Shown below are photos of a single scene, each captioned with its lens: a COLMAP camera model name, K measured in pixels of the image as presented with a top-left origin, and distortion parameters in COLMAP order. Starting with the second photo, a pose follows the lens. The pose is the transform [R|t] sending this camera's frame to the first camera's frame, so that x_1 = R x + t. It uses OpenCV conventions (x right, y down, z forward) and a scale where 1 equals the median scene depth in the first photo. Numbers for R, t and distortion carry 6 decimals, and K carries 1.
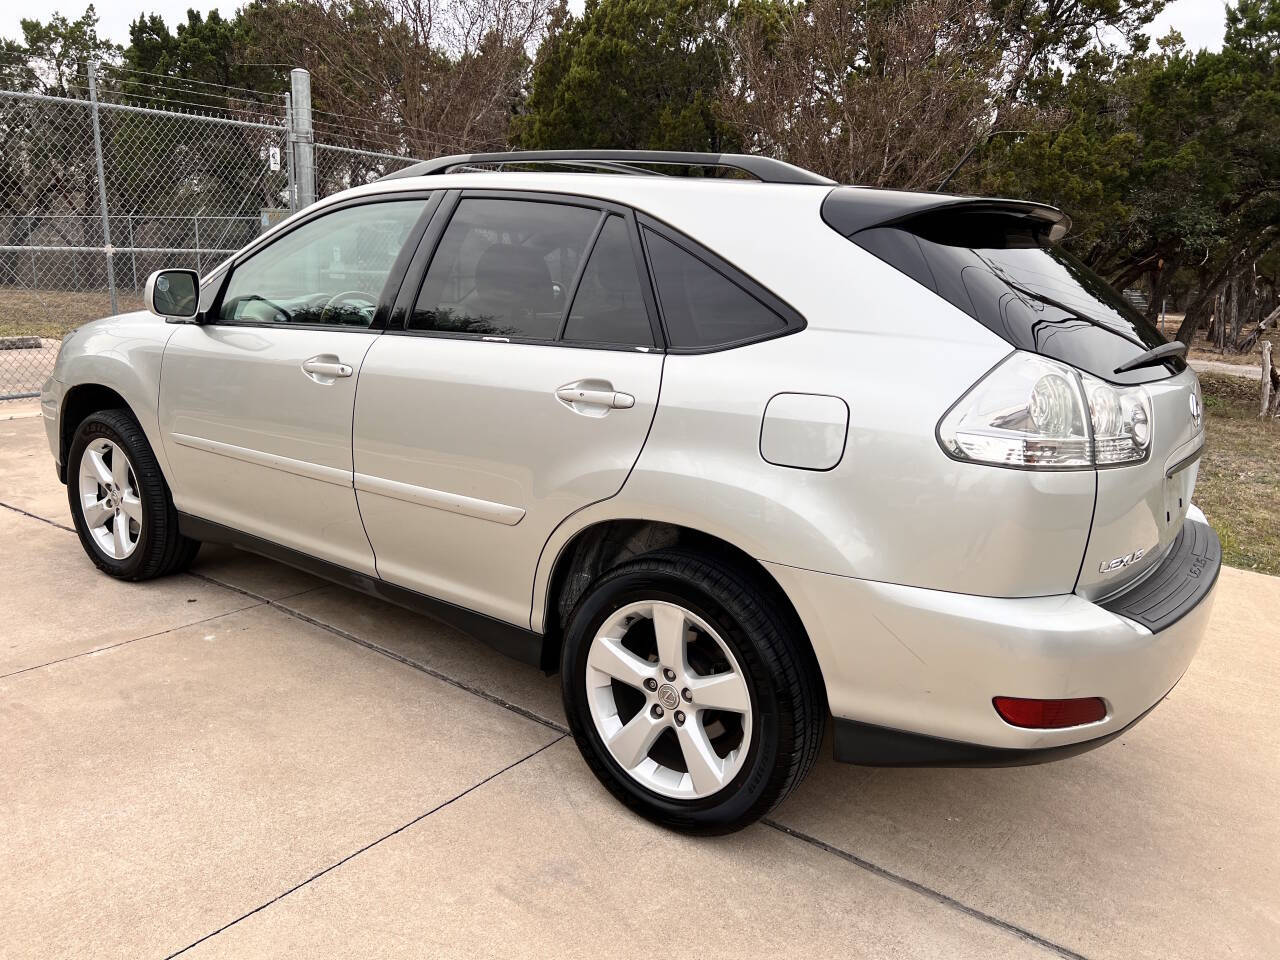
lens RADIAL K [[960.9, 0, 640.0], [0, 960.9, 480.0], [0, 0, 1]] dist [0.050432, -0.059769]
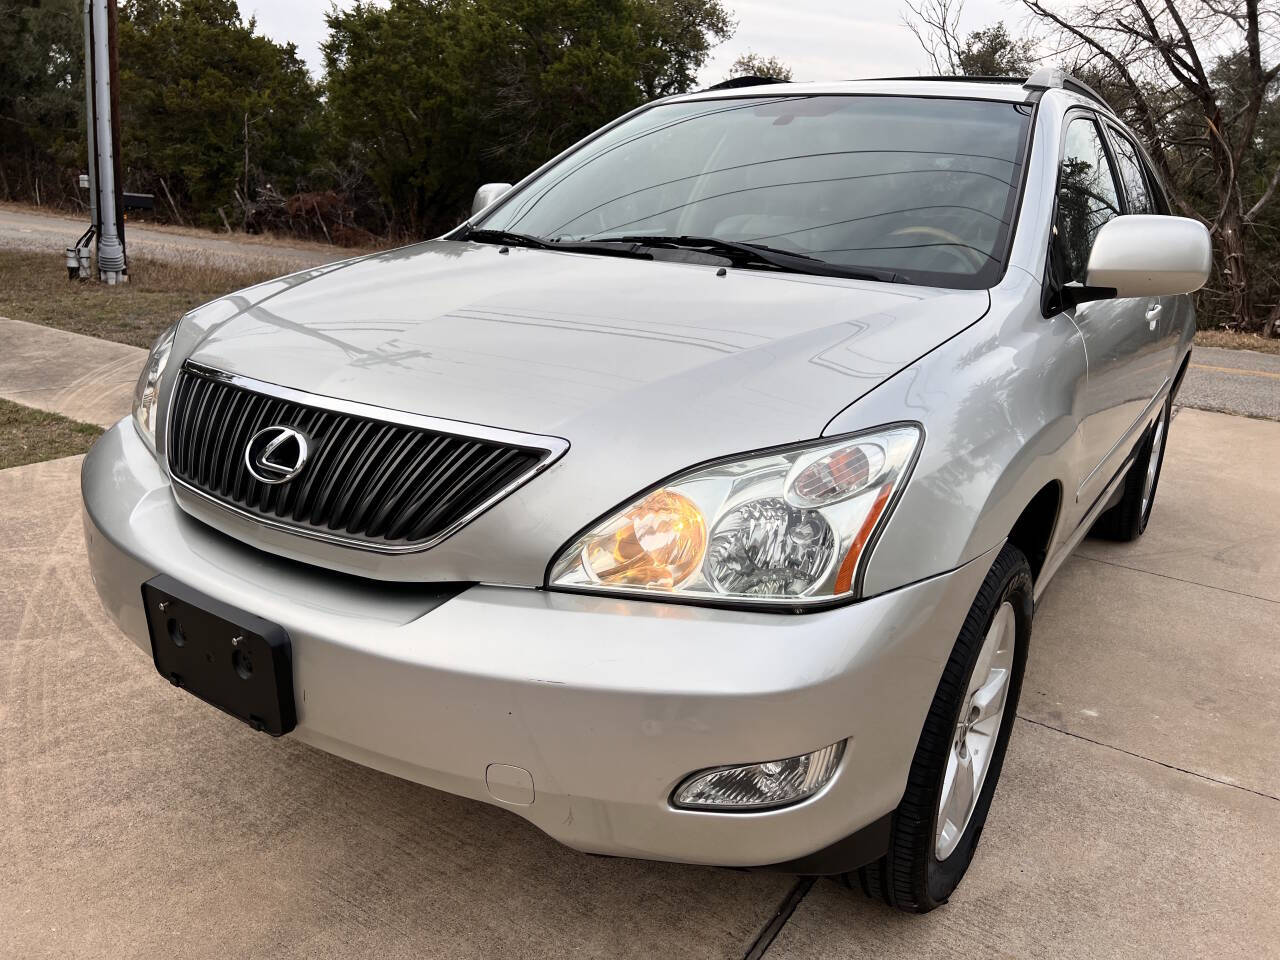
lens RADIAL K [[966.7, 0, 629.5], [0, 966.7, 475.8], [0, 0, 1]] dist [0.048885, -0.051234]
pose [[-0.034518, -0.329810, 0.943416, -1.269014], [0.167366, 0.928740, 0.330803, -0.370115], [-0.985290, 0.169314, 0.023141, 1.525751]]
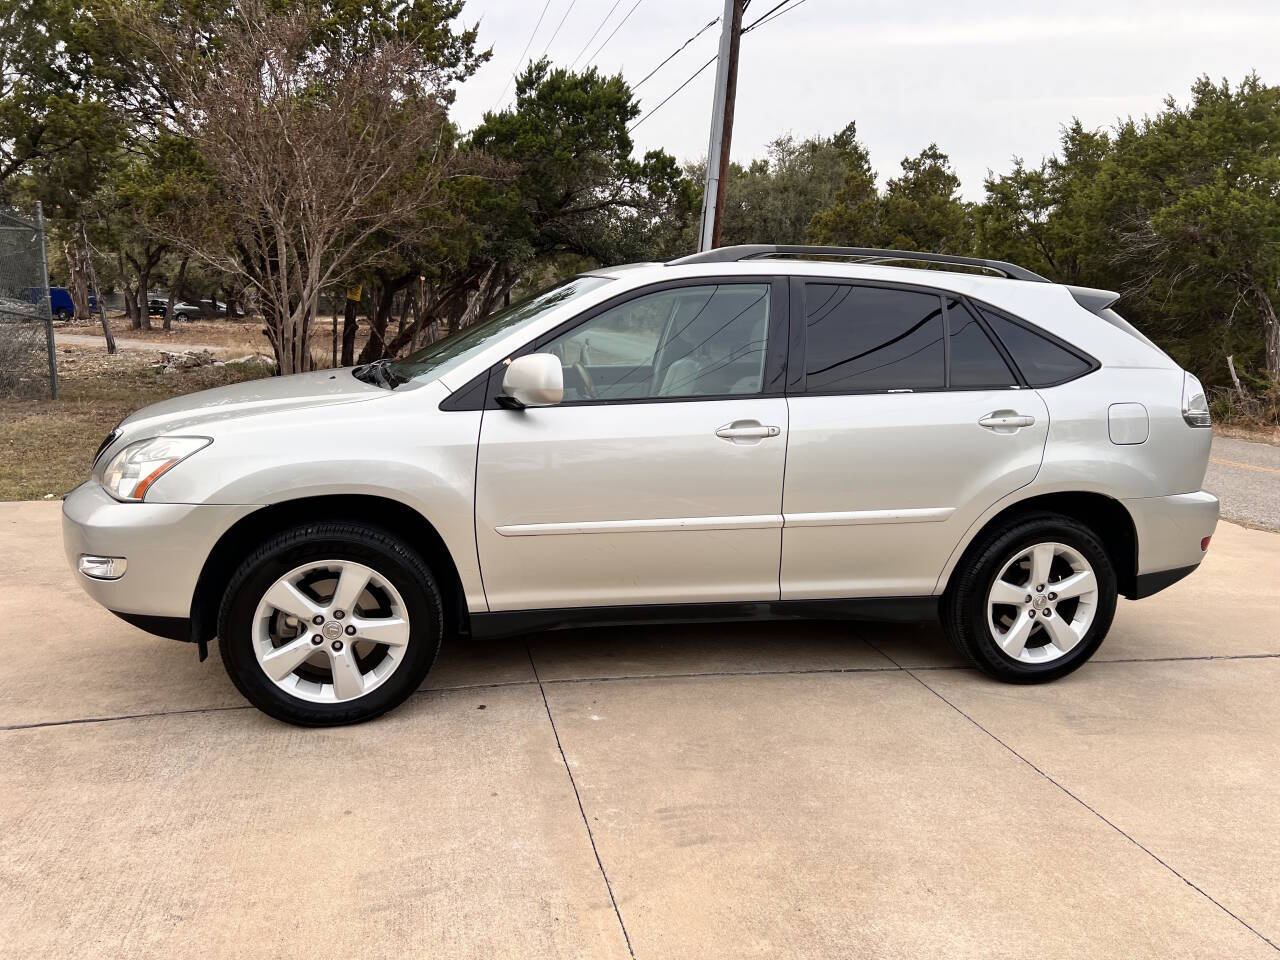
lens RADIAL K [[960.9, 0, 640.0], [0, 960.9, 480.0], [0, 0, 1]] dist [0.050432, -0.059769]
pose [[0.650011, -0.163718, 0.742079, -1.299553], [0.164582, 0.983669, 0.072854, -0.166900], [-0.741888, 0.074777, 0.666341, 0.337630]]
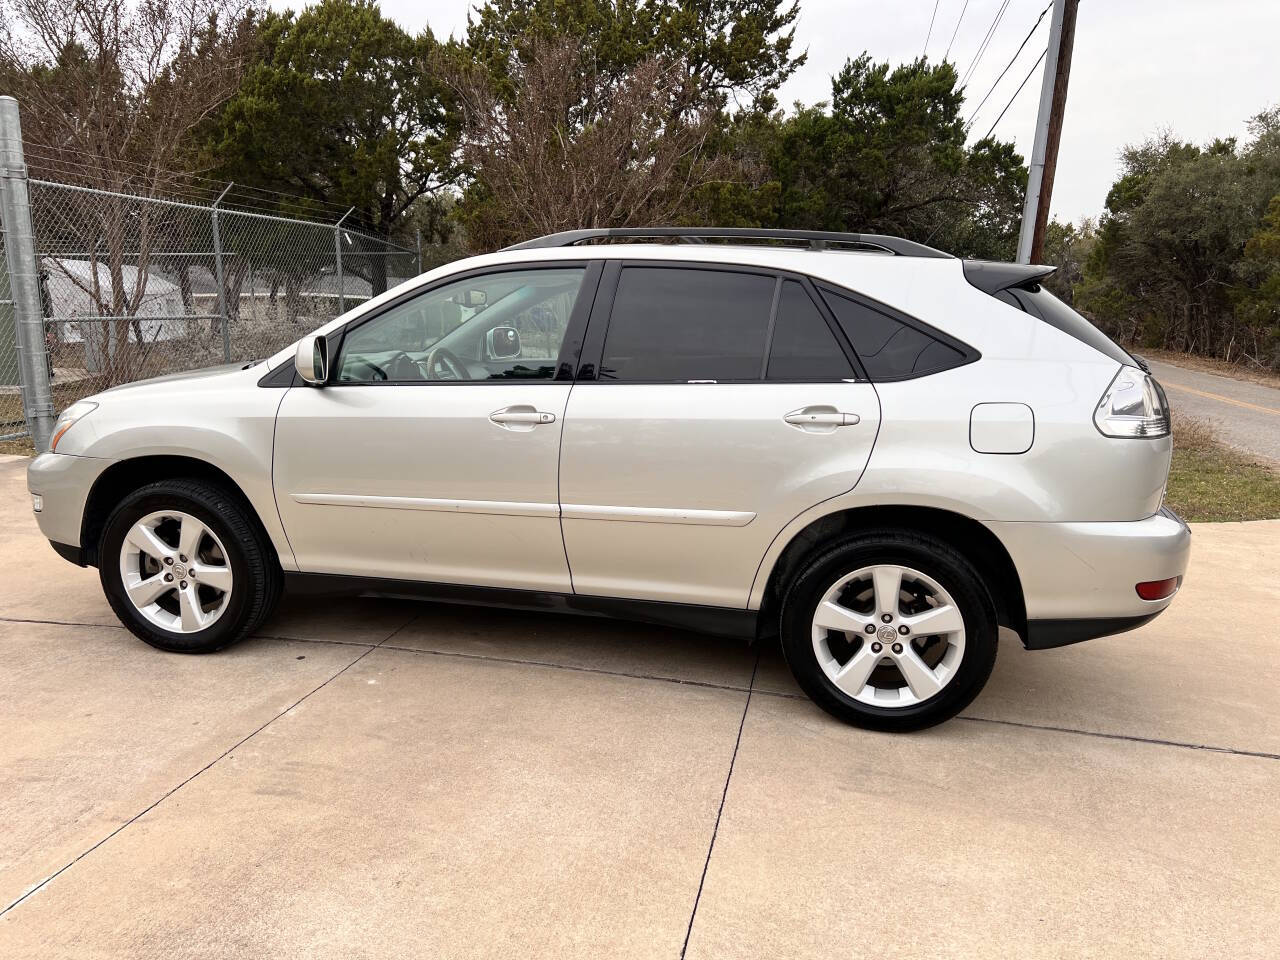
lens RADIAL K [[956.2, 0, 641.4], [0, 956.2, 495.5], [0, 0, 1]] dist [0.050180, -0.049173]
pose [[0.914333, -0.110725, 0.389532, -0.659149], [0.114072, 0.993365, 0.014609, -0.024057], [-0.388565, 0.031077, 0.920897, -0.098795]]
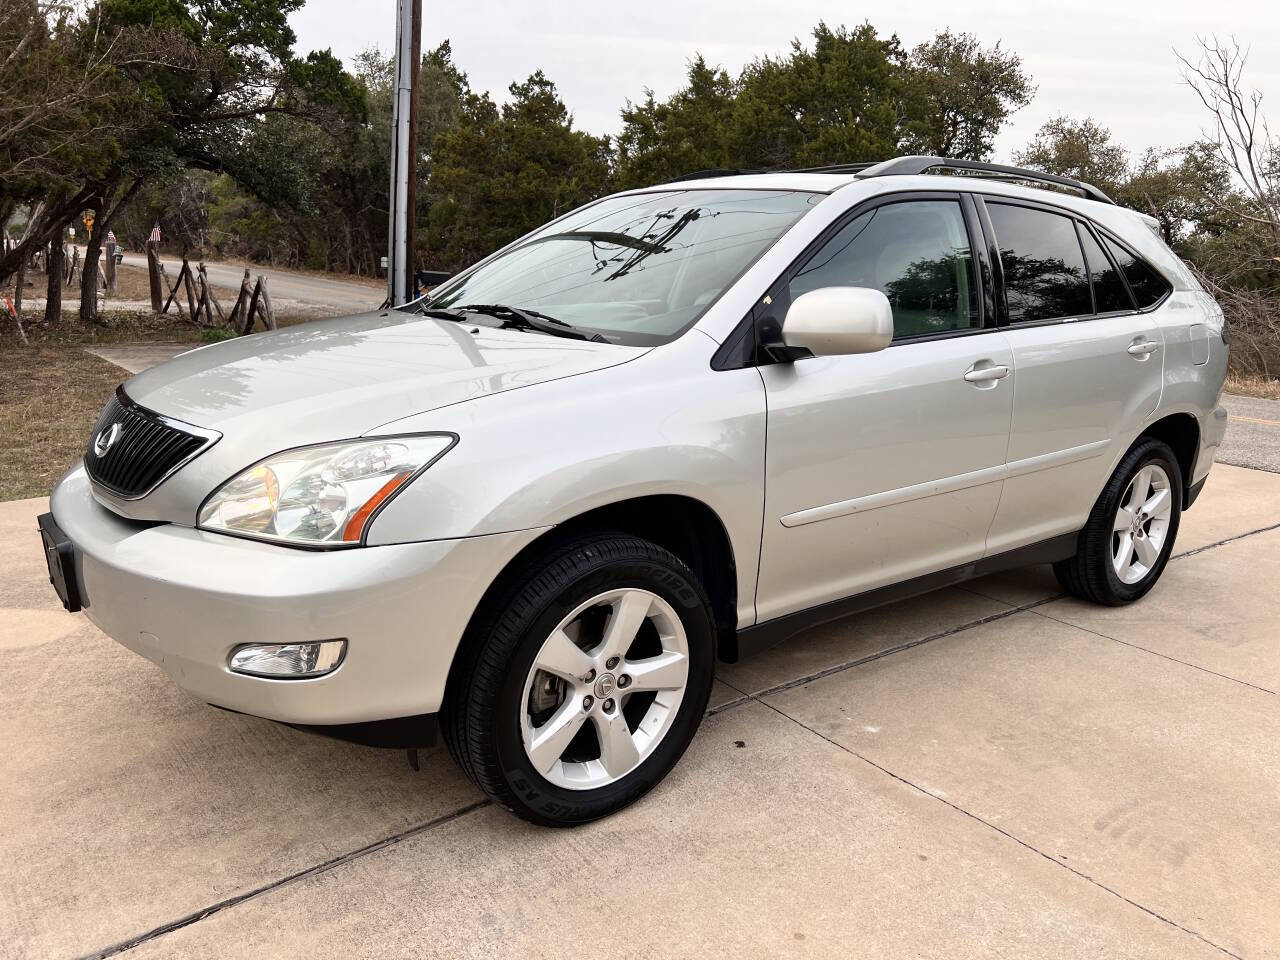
lens RADIAL K [[960.9, 0, 640.0], [0, 960.9, 480.0], [0, 0, 1]] dist [0.050432, -0.059769]
pose [[0.271601, -0.263962, 0.925504, -1.412349], [0.191800, 0.957207, 0.216718, -0.301596], [-0.943104, 0.118651, 0.310606, 1.059987]]
